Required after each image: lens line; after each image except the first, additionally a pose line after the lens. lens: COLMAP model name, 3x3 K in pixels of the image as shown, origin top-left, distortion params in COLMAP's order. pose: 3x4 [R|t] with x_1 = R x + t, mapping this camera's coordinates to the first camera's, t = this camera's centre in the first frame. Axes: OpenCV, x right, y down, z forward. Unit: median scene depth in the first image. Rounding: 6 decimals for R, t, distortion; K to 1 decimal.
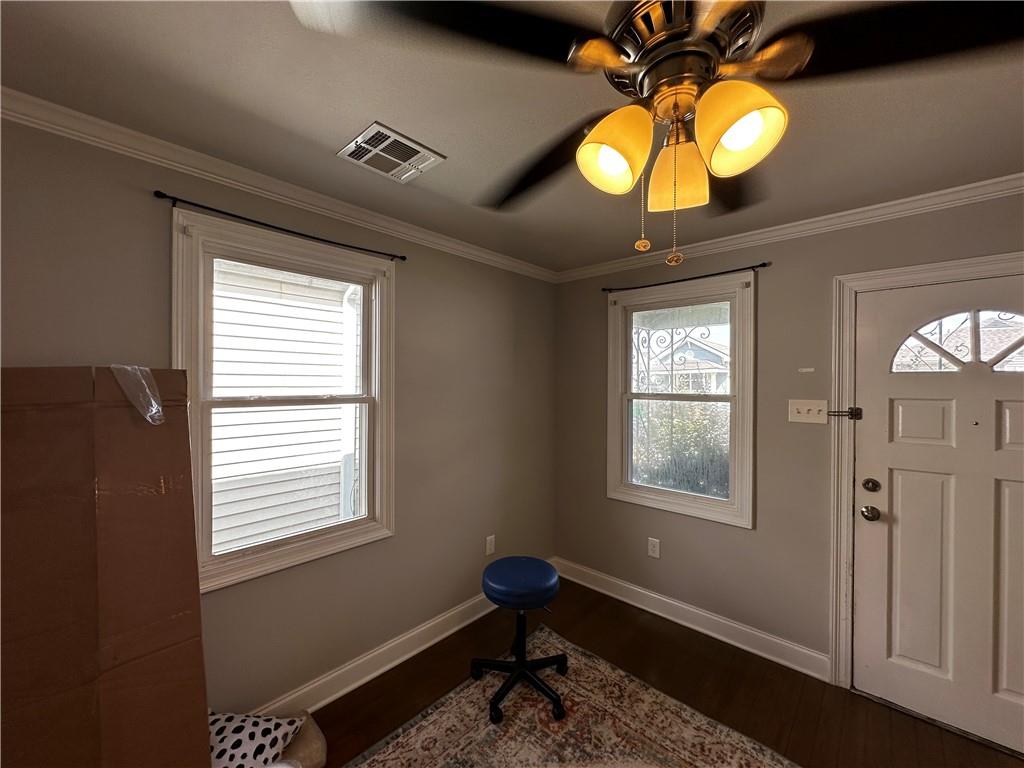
lens RADIAL K [[411.4, 0, 510.5], [0, 411.4, 383.9], [0, 0, 1]] dist [0.000199, -0.000897]
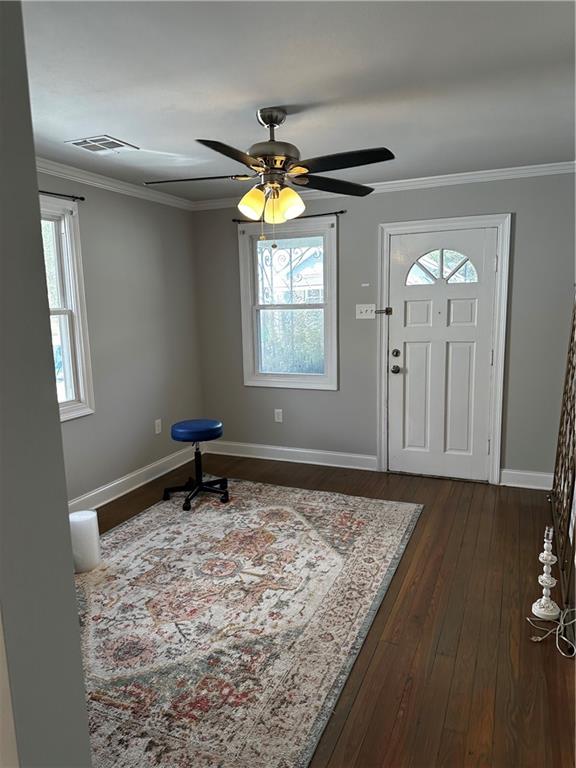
lens RADIAL K [[535.3, 0, 292.1], [0, 535.3, 385.8], [0, 0, 1]] dist [0.092295, -0.004349]
pose [[0.938017, -0.079566, 0.337334, -0.278173], [0.028619, 0.987750, 0.153399, 0.024568], [-0.345407, -0.134237, 0.928803, -0.899366]]
